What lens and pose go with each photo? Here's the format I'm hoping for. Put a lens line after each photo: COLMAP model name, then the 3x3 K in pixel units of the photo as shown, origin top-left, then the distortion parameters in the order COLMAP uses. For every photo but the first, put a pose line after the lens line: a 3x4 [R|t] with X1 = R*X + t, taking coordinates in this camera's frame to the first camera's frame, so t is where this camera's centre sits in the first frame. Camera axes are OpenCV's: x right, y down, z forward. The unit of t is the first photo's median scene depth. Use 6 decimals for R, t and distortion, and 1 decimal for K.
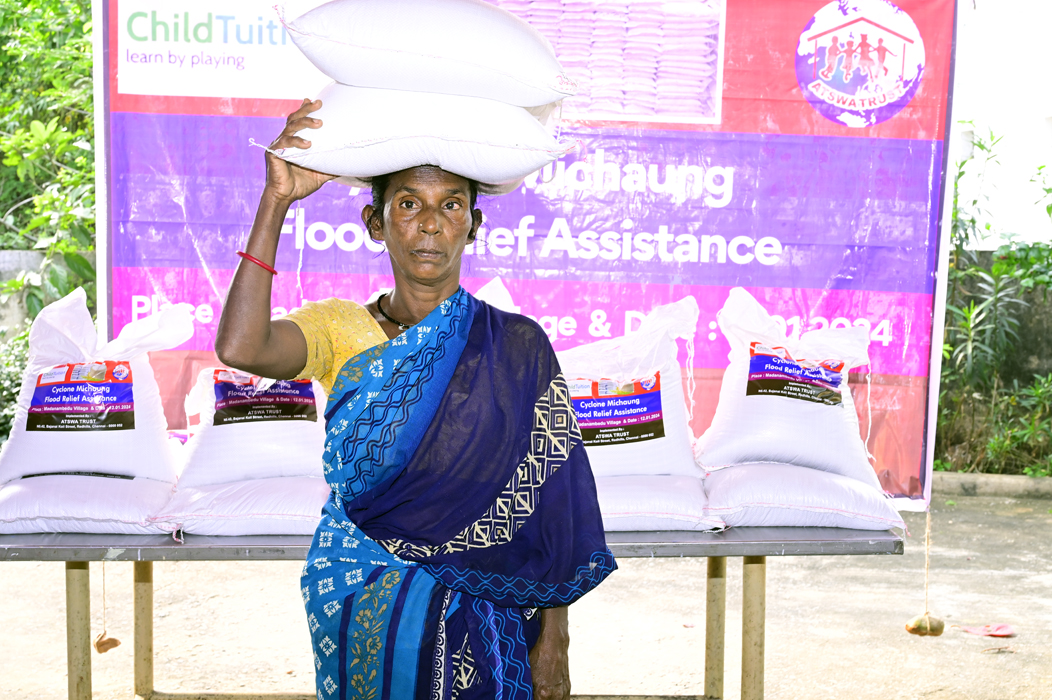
lens RADIAL K [[1486.5, 0, 550.6], [0, 1486.5, 354.5], [0, 0, 1]] dist [0.094278, 0.000000]
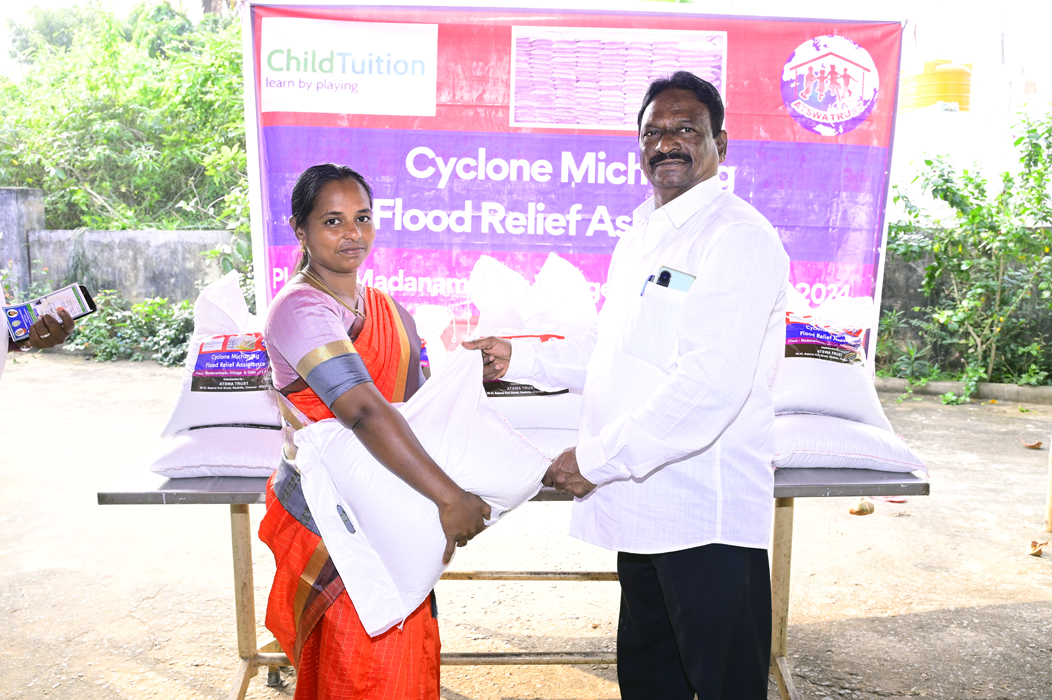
lens RADIAL K [[873.8, 0, 522.6], [0, 873.8, 353.3], [0, 0, 1]] dist [-0.000930, 0.008436]
pose [[0.999863, -0.002121, -0.016423, -0.050589], [0.003375, 0.997044, 0.076756, -0.022062], [0.016211, -0.076801, 0.996915, 0.216292]]
